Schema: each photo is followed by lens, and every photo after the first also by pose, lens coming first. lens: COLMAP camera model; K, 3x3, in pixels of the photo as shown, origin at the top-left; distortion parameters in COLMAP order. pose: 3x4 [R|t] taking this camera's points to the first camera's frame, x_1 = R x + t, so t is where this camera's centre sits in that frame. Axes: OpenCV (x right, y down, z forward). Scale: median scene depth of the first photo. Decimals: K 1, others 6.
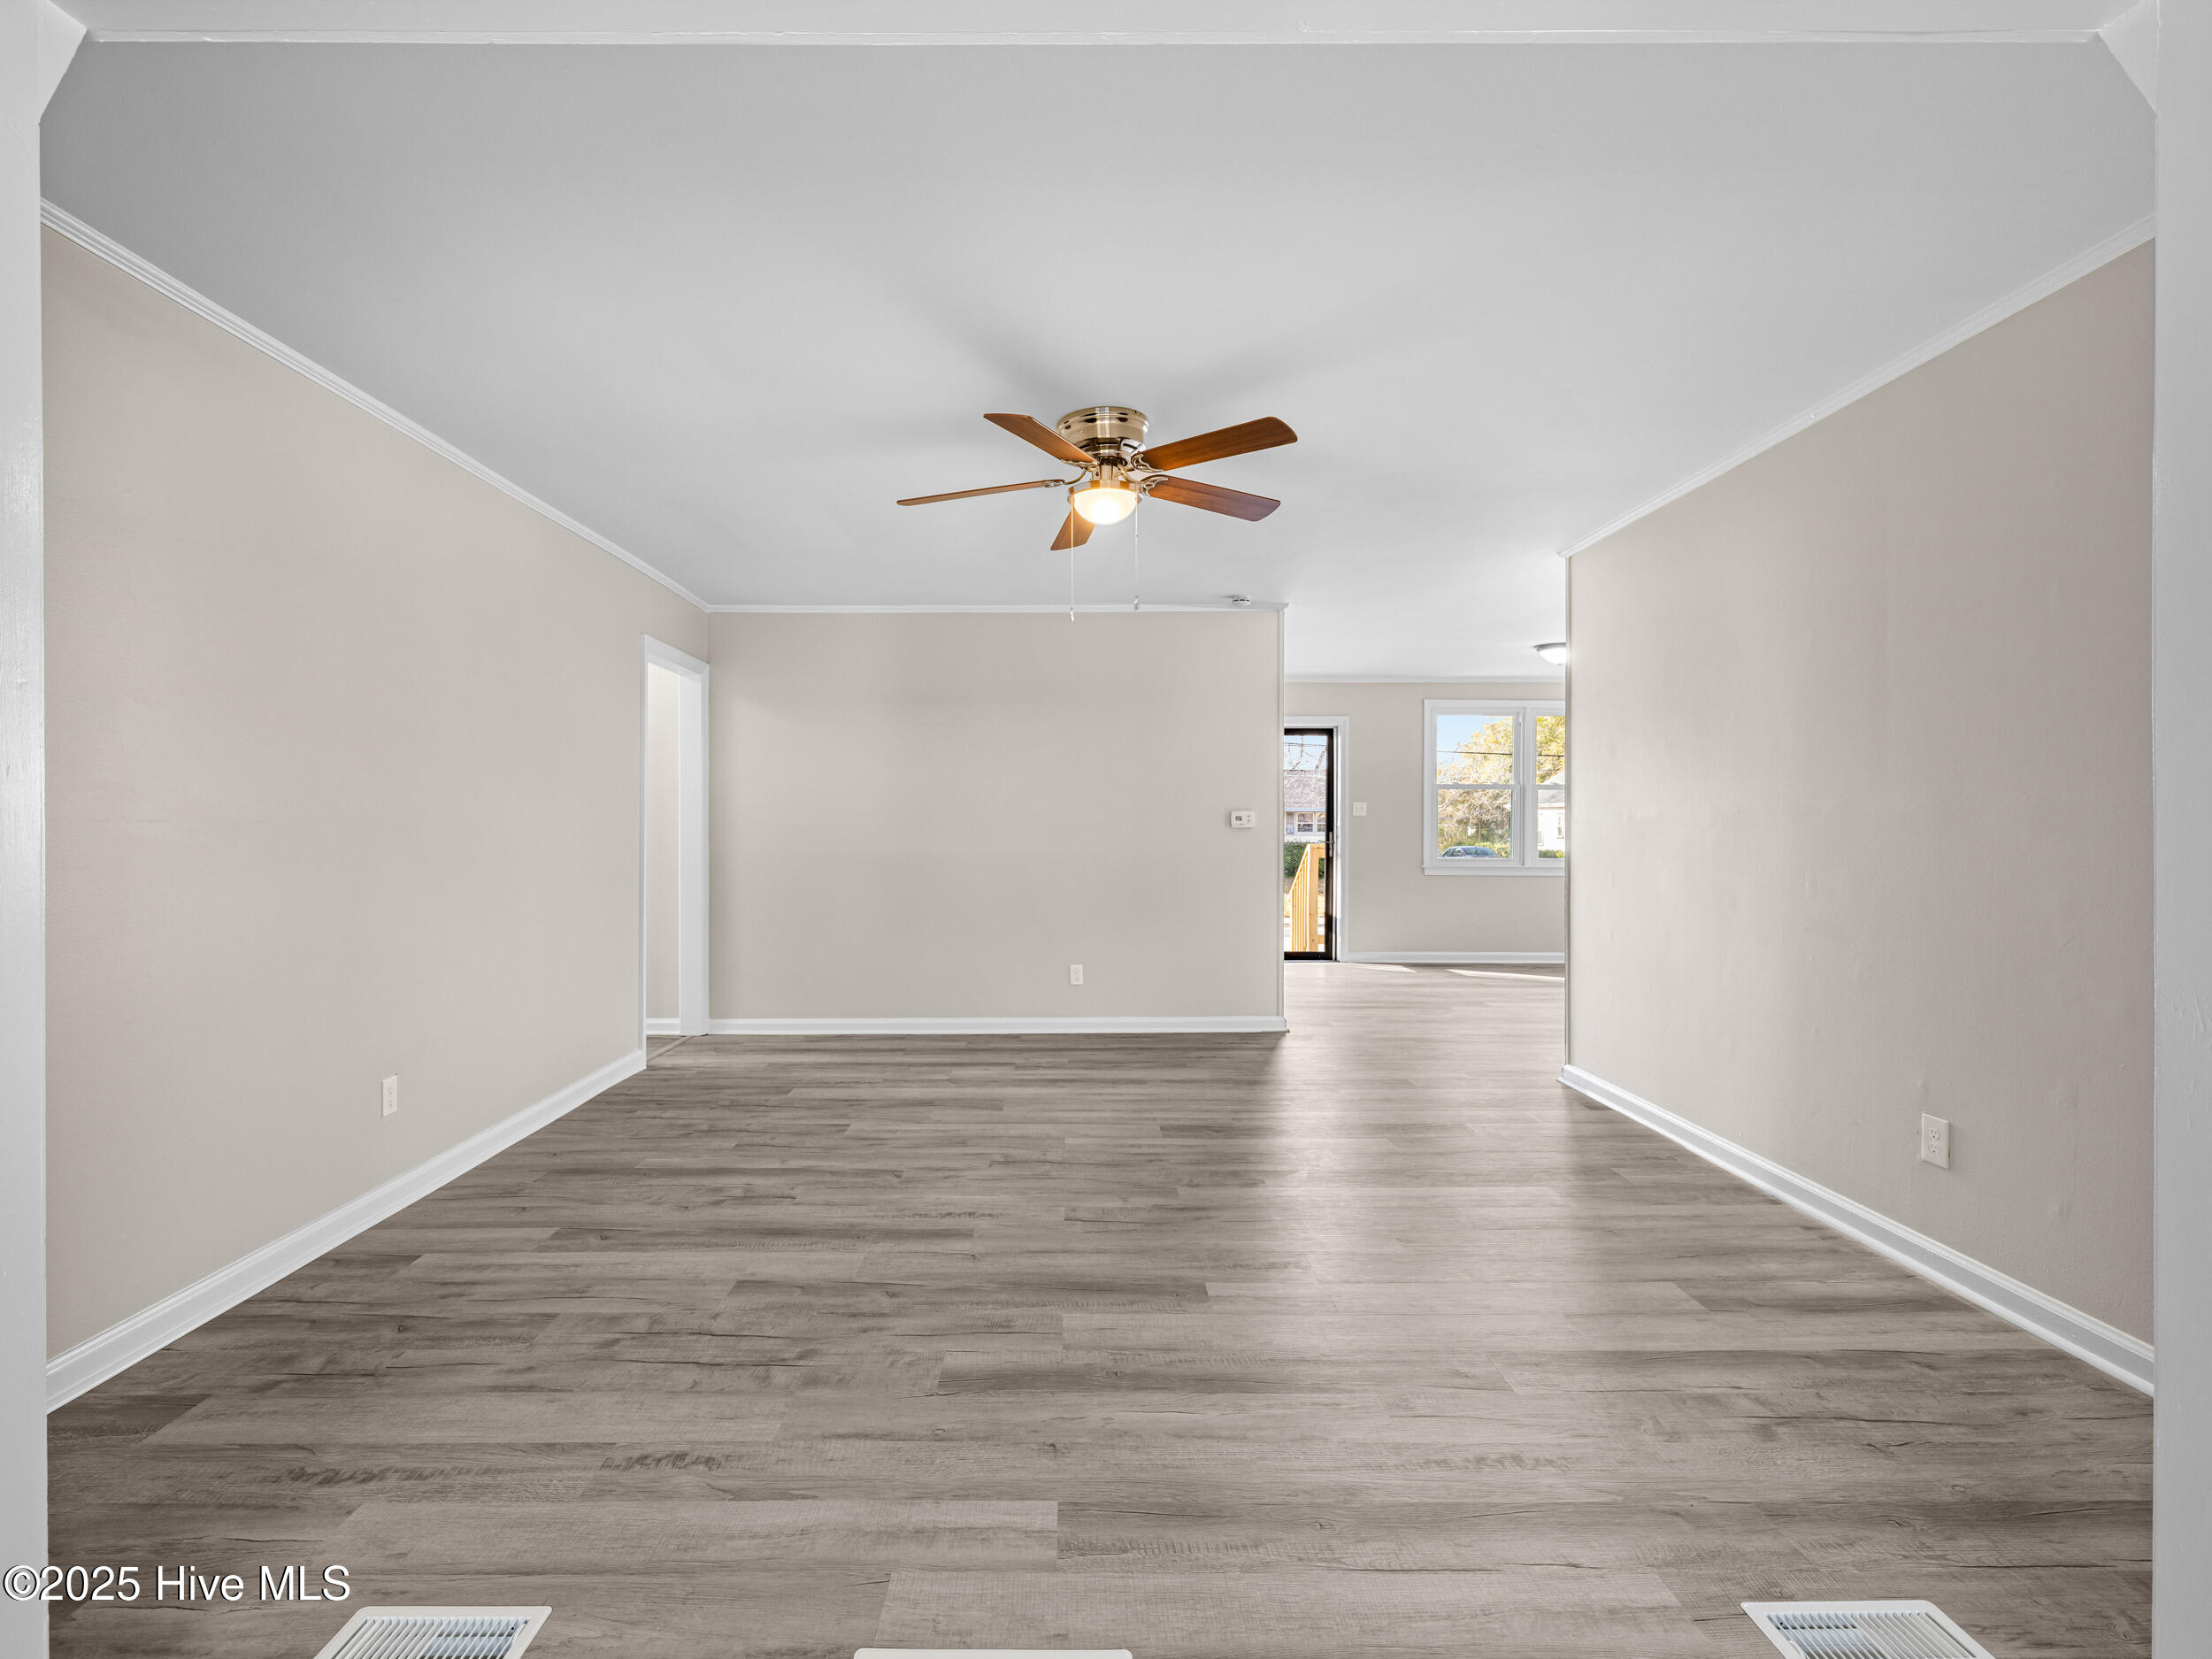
lens RADIAL K [[1069.7, 0, 1101.1], [0, 1069.7, 827.7], [0, 0, 1]] dist [-0.002366, 0.000448]
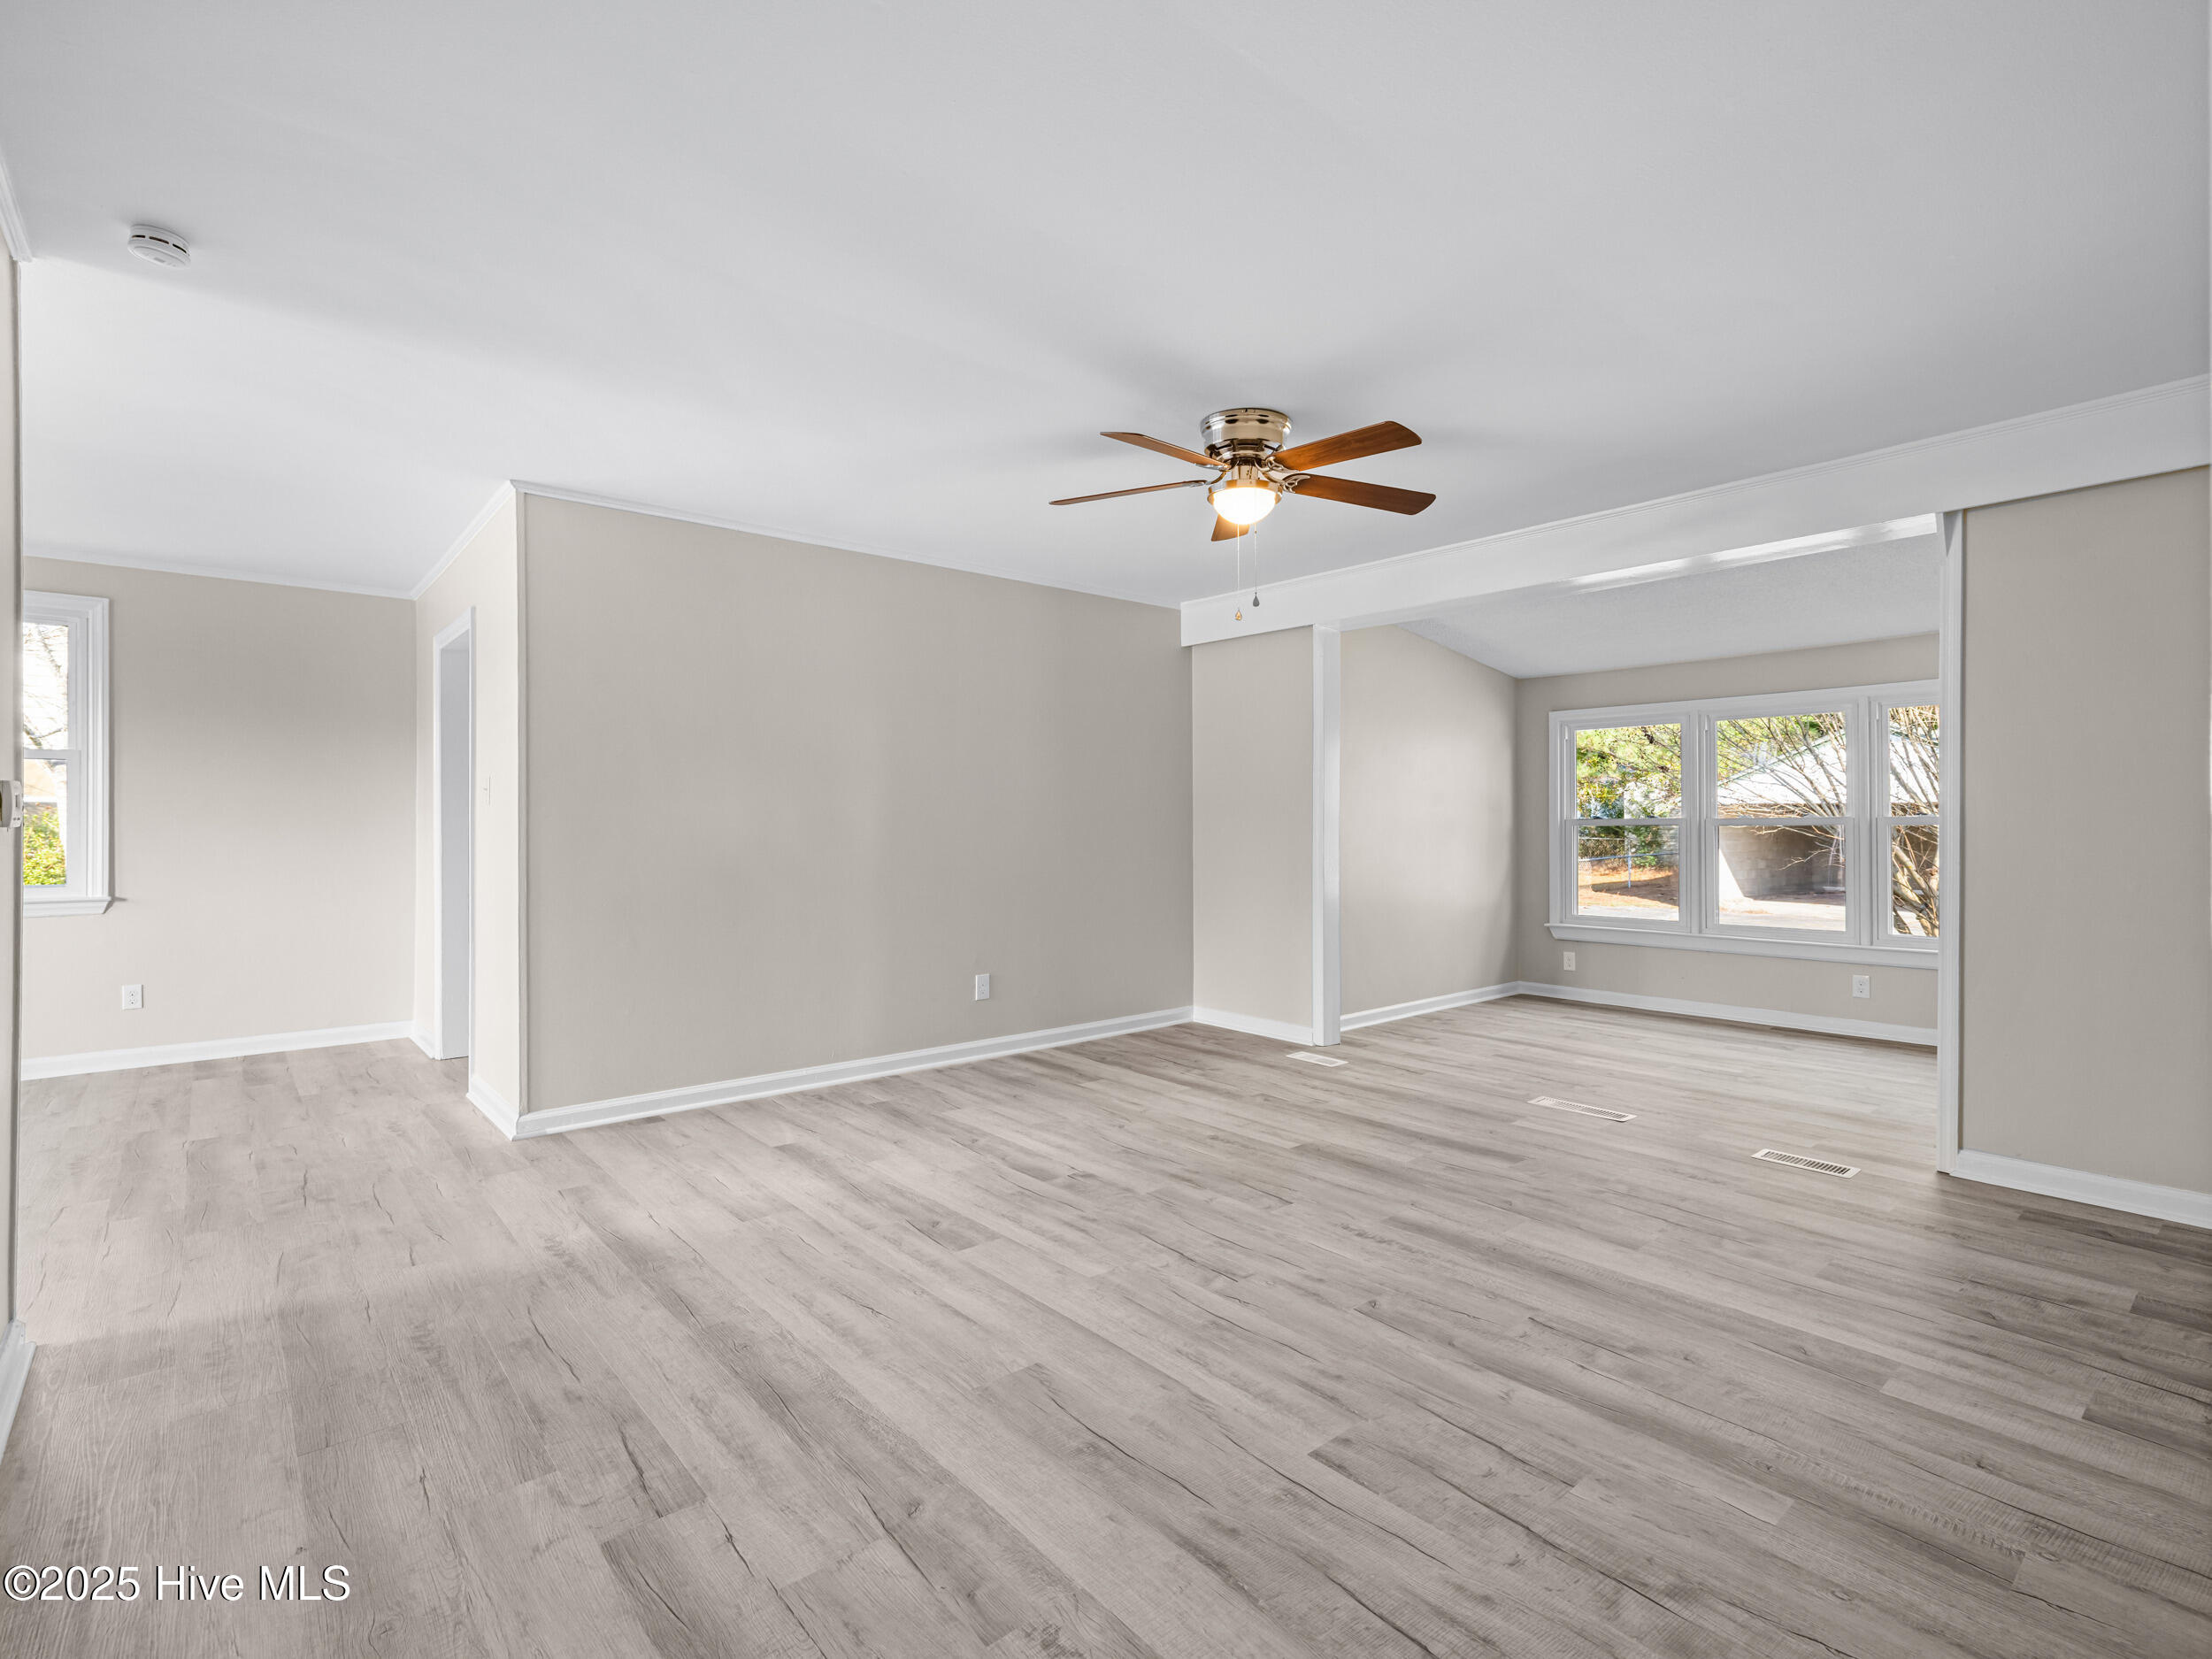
lens RADIAL K [[1069.7, 0, 1103.1], [0, 1069.7, 824.4], [0, 0, 1]] dist [-0.002366, 0.000448]
pose [[-0.641298, -0.000086, 0.767292, -0.678775], [0.003401, 0.999990, 0.002955, 0.002048], [-0.767284, 0.004504, -0.641291, 1.737296]]
